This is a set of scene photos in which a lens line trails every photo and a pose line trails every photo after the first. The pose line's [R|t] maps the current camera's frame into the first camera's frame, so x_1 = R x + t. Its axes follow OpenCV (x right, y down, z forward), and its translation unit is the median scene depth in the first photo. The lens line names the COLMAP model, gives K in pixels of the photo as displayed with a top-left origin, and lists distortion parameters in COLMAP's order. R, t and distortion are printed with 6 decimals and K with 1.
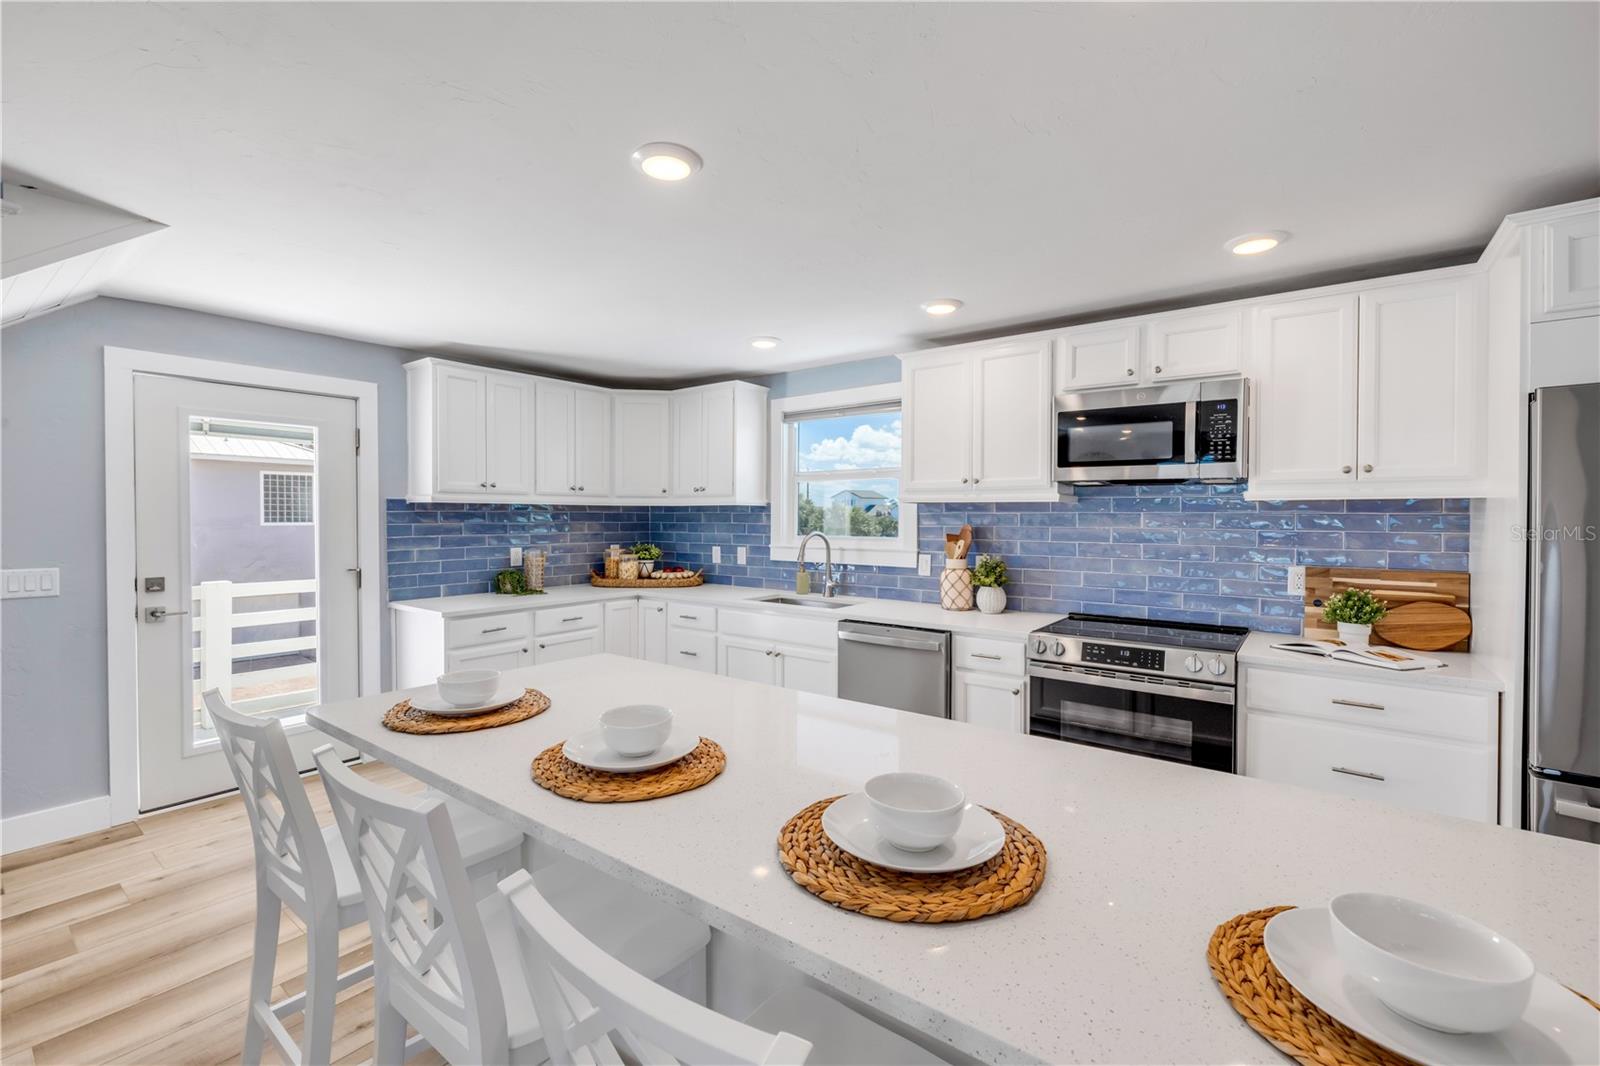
lens RADIAL K [[688.5, 0, 797.0], [0, 688.5, 523.2], [0, 0, 1]] dist [0.001417, 0.000331]
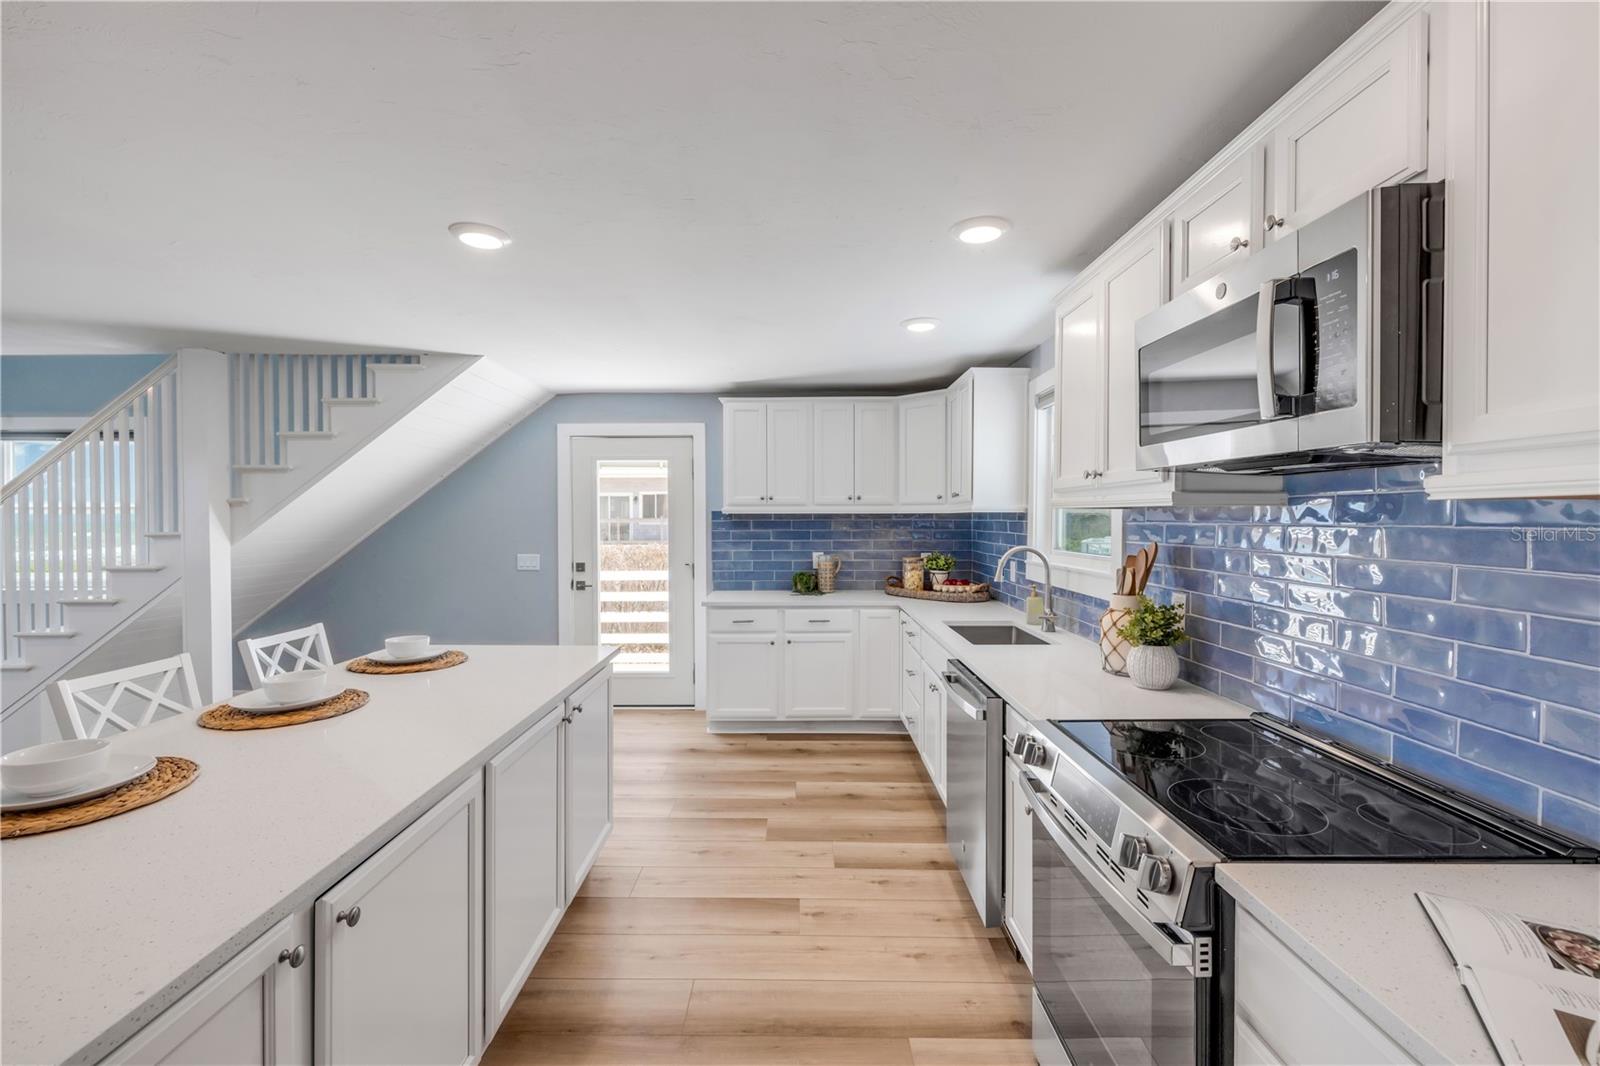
lens RADIAL K [[685.3, 0, 793.6], [0, 685.3, 528.6], [0, 0, 1]] dist [-0.001890, -0.000072]
pose [[0.603306, 0.008729, -0.797462, 0.533337], [-0.004484, 0.999961, 0.007553, -0.013050], [0.797497, -0.000981, 0.603322, 0.350511]]
